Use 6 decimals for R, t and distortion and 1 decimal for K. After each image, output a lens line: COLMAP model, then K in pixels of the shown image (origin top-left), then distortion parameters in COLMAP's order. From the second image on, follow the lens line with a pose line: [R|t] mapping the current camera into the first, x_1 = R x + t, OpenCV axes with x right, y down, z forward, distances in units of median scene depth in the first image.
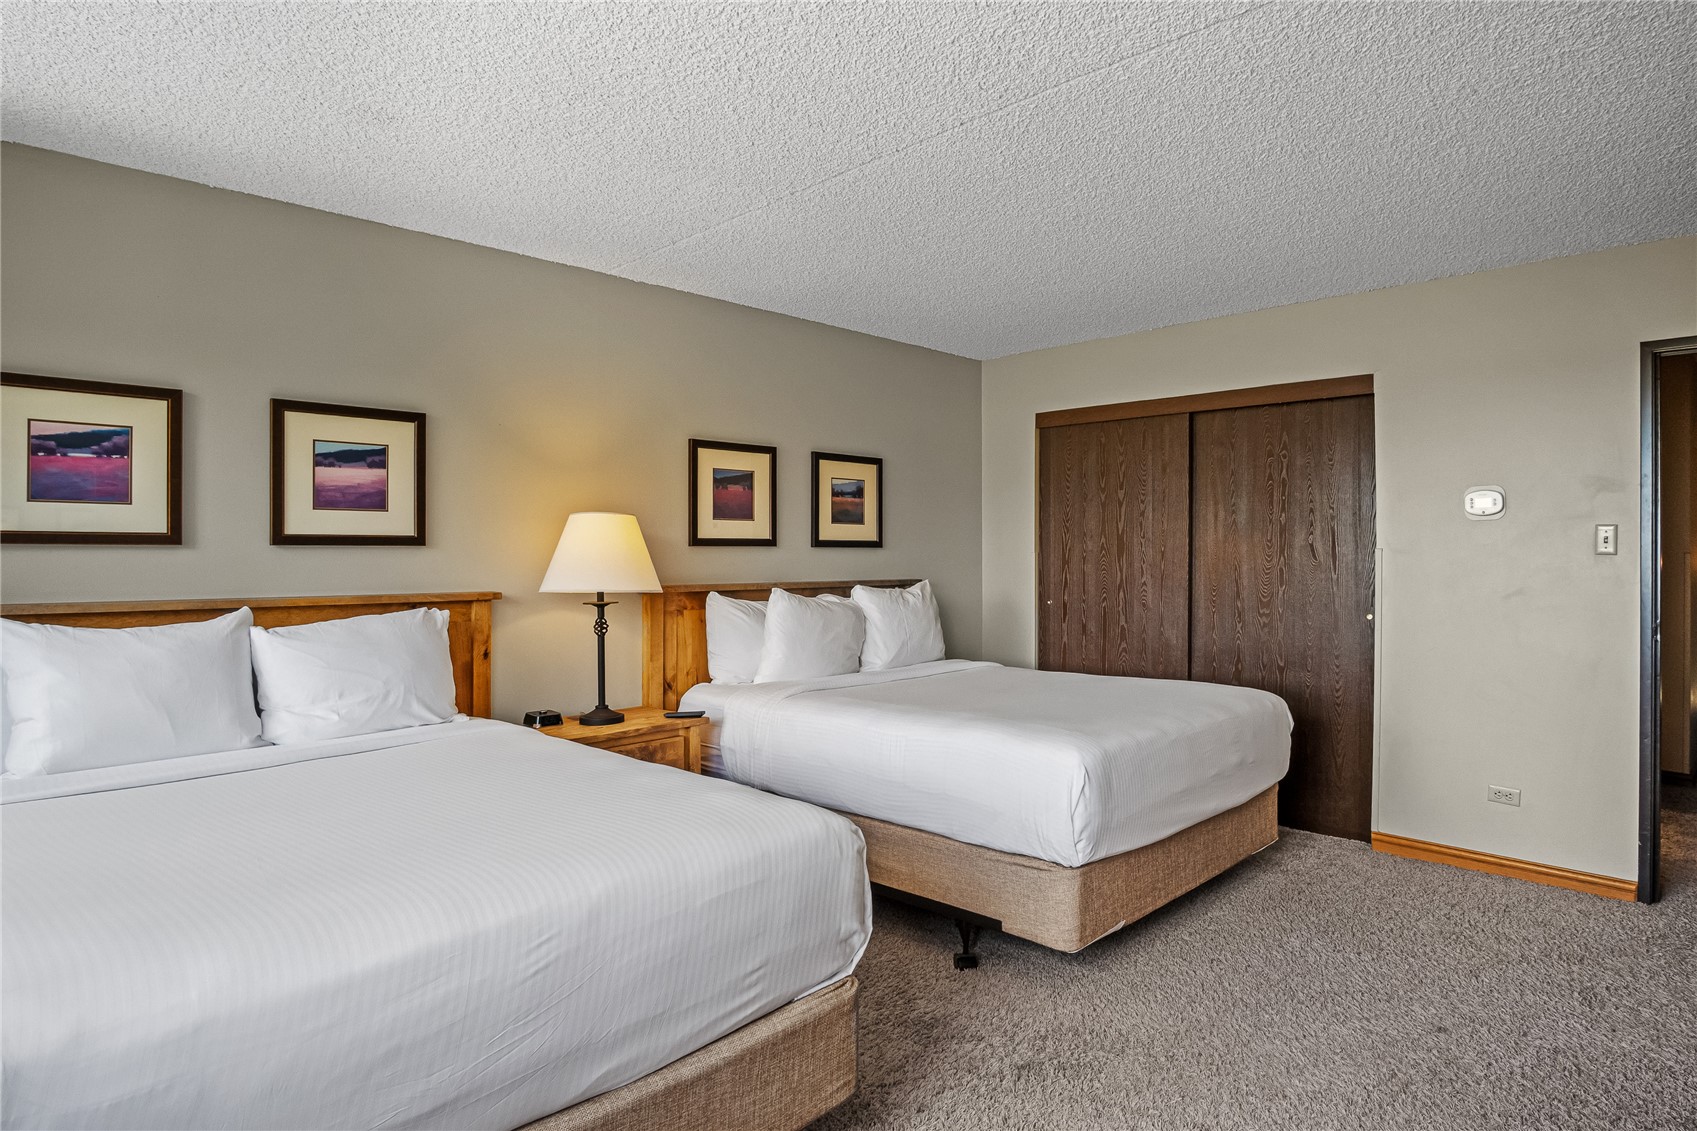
lens RADIAL K [[949.0, 0, 887.1], [0, 949.0, 558.0], [0, 0, 1]] dist [-0.022904, 0.001726]
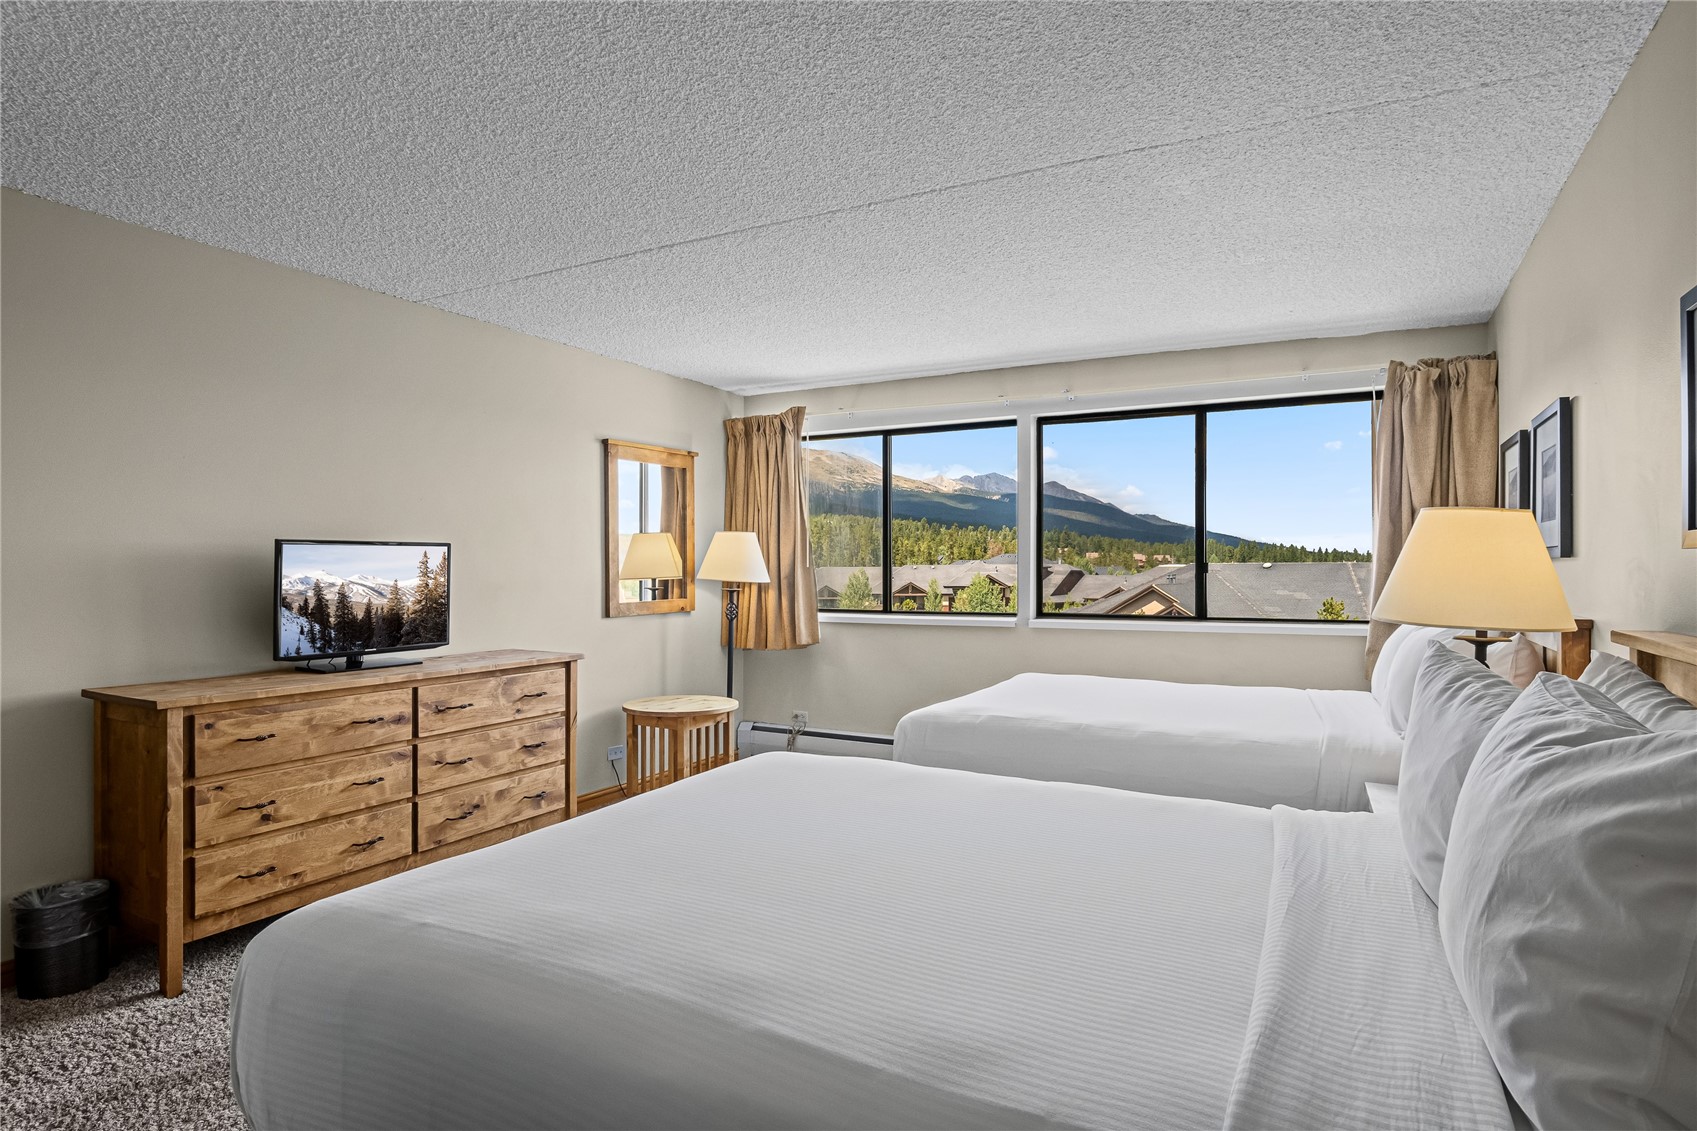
lens RADIAL K [[946.1, 0, 848.5], [0, 946.1, 565.5], [0, 0, 1]] dist [-0.038336, 0.012220]
pose [[-0.961950, -0.001477, -0.273223, 0.246800], [-0.002044, 0.999996, 0.001792, -0.004363], [0.273219, 0.002282, -0.961949, 1.211598]]
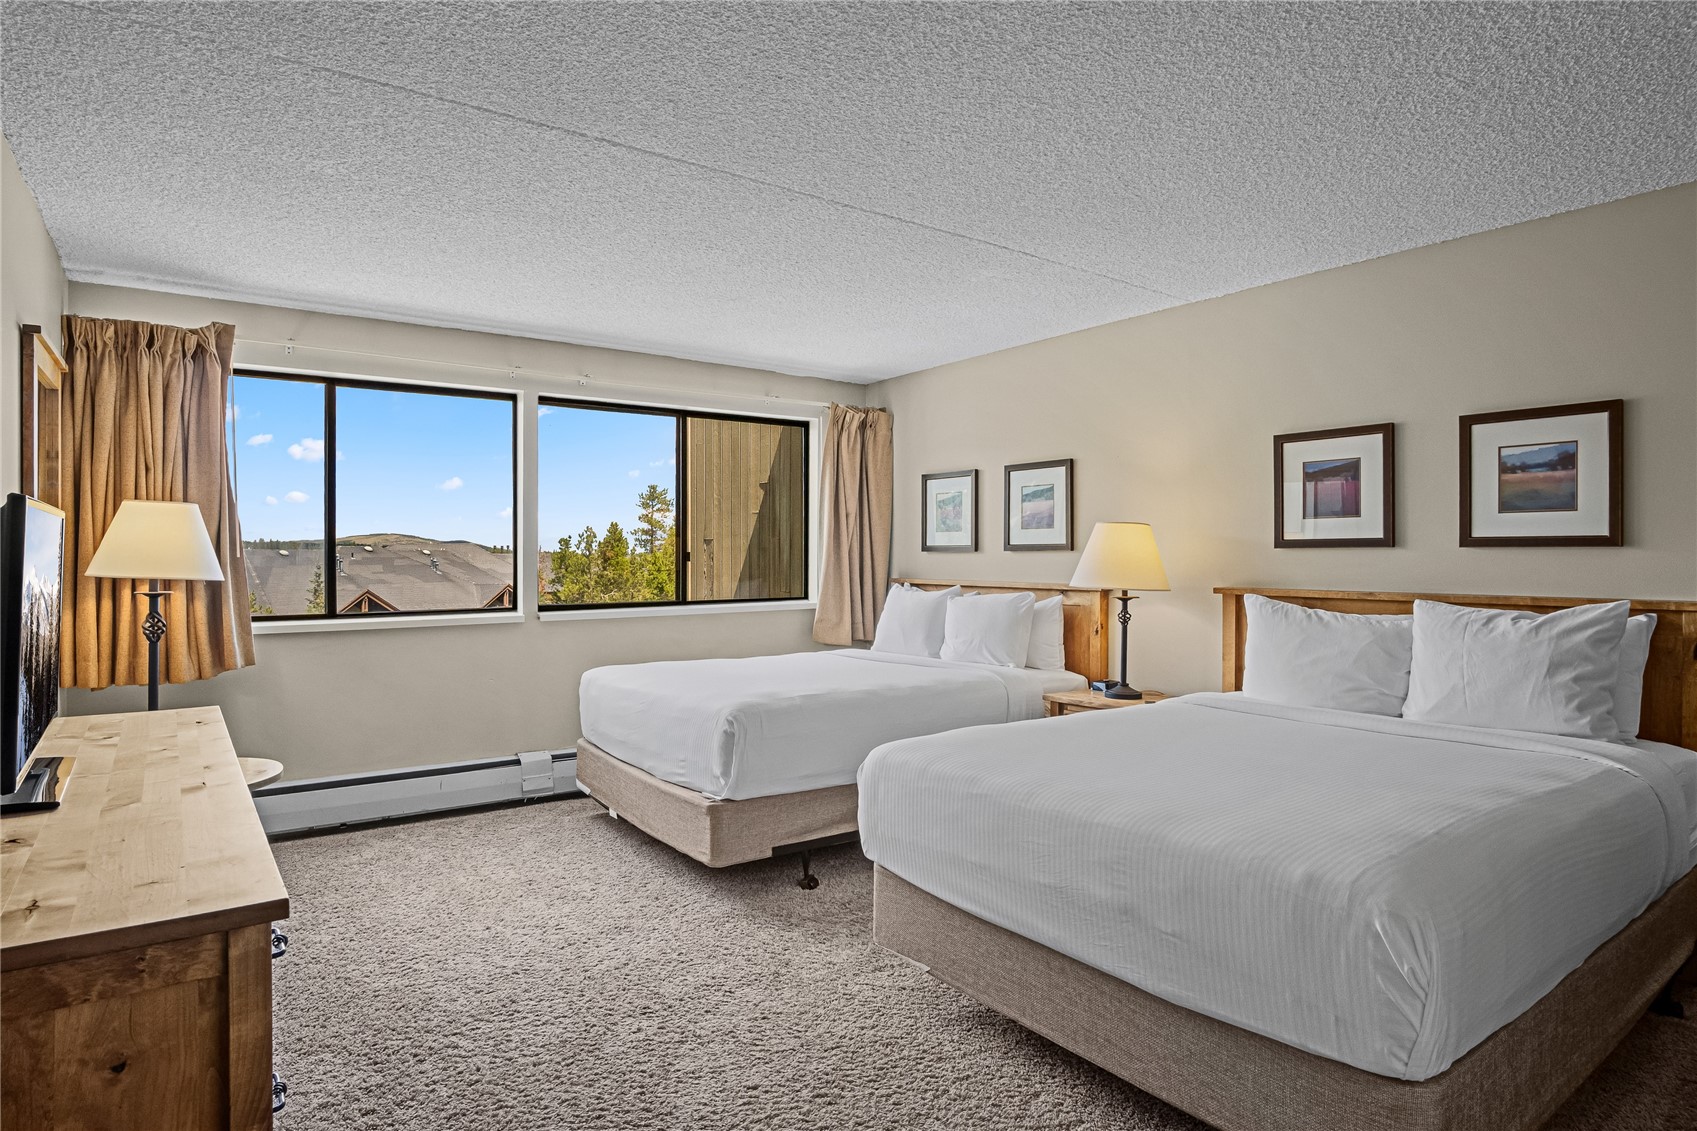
lens RADIAL K [[949.0, 0, 887.1], [0, 949.0, 558.0], [0, 0, 1]] dist [-0.022904, 0.001726]
pose [[-0.144370, 0.003426, -0.989518, 0.735921], [-0.003081, 0.999988, 0.003912, -0.004638], [0.989519, 0.003613, -0.144358, 0.697013]]
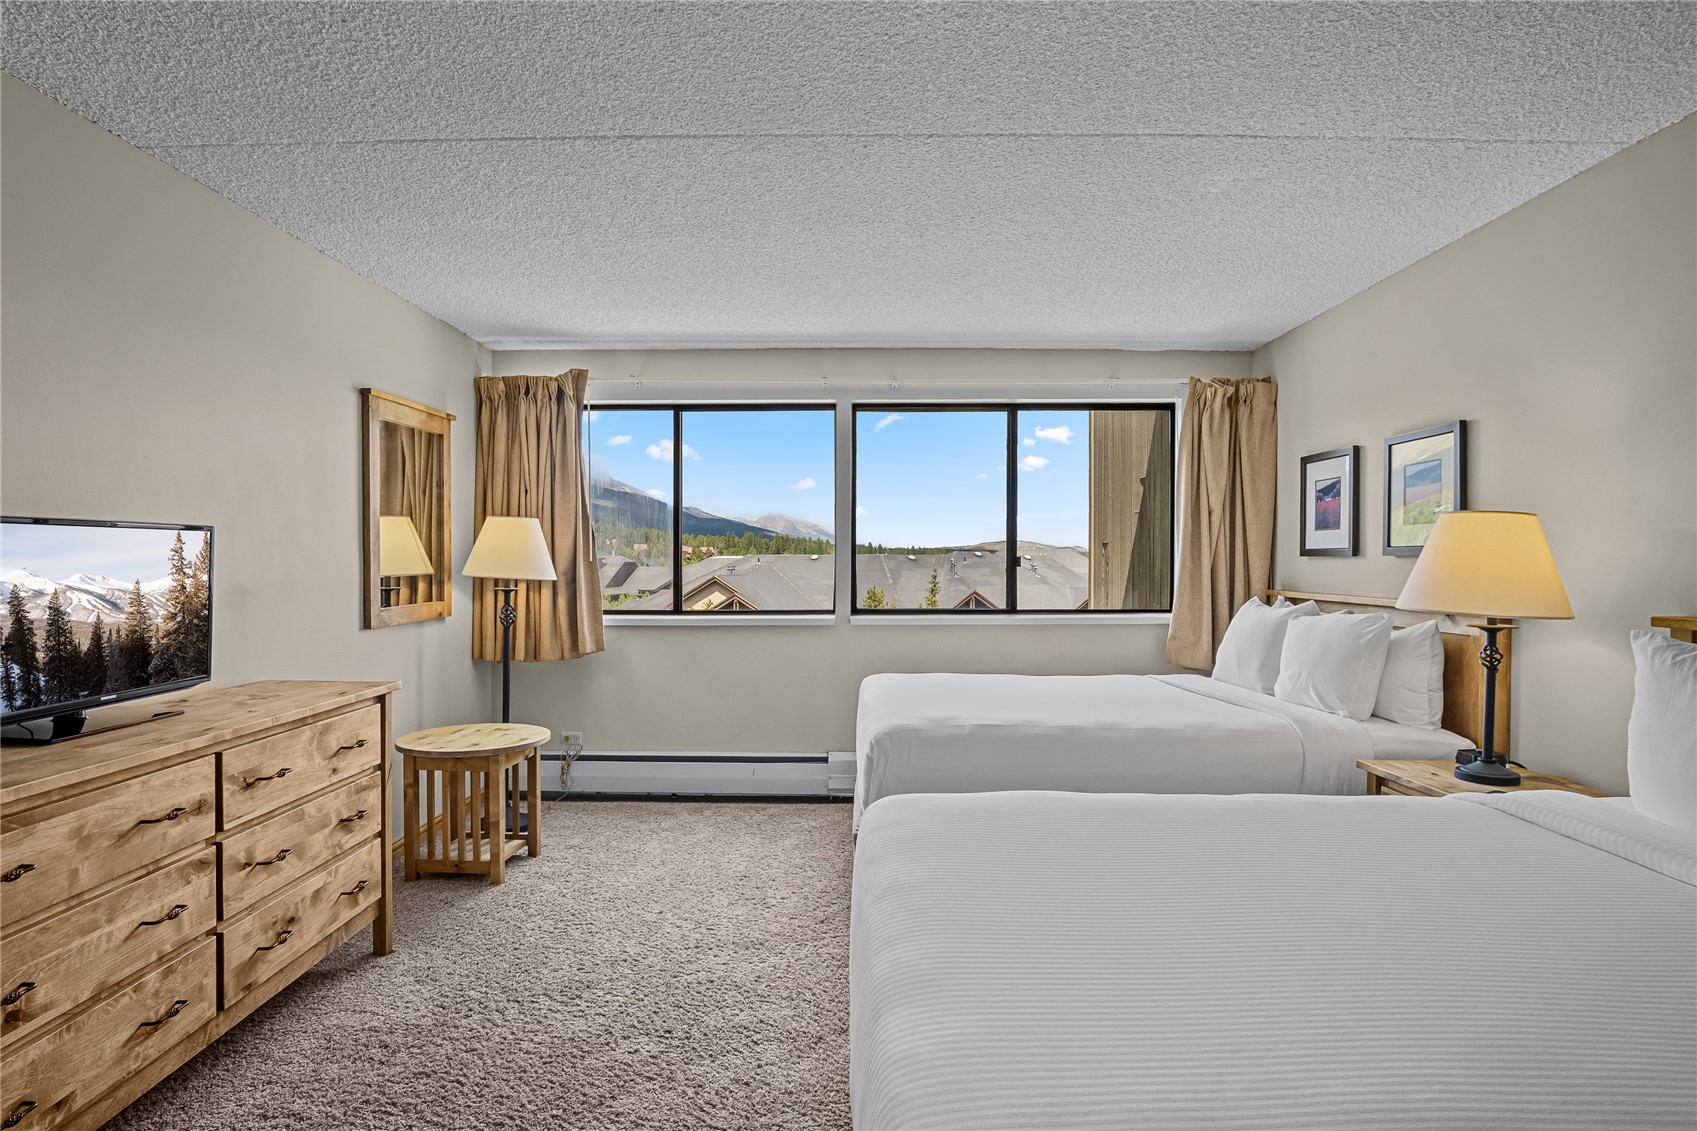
lens RADIAL K [[946.1, 0, 848.5], [0, 946.1, 565.5], [0, 0, 1]] dist [-0.038336, 0.012220]
pose [[-0.720252, 0.003226, -0.693705, 0.483699], [-0.004397, 0.999948, 0.009216, -0.005818], [0.693699, 0.009688, -0.720200, 0.942871]]
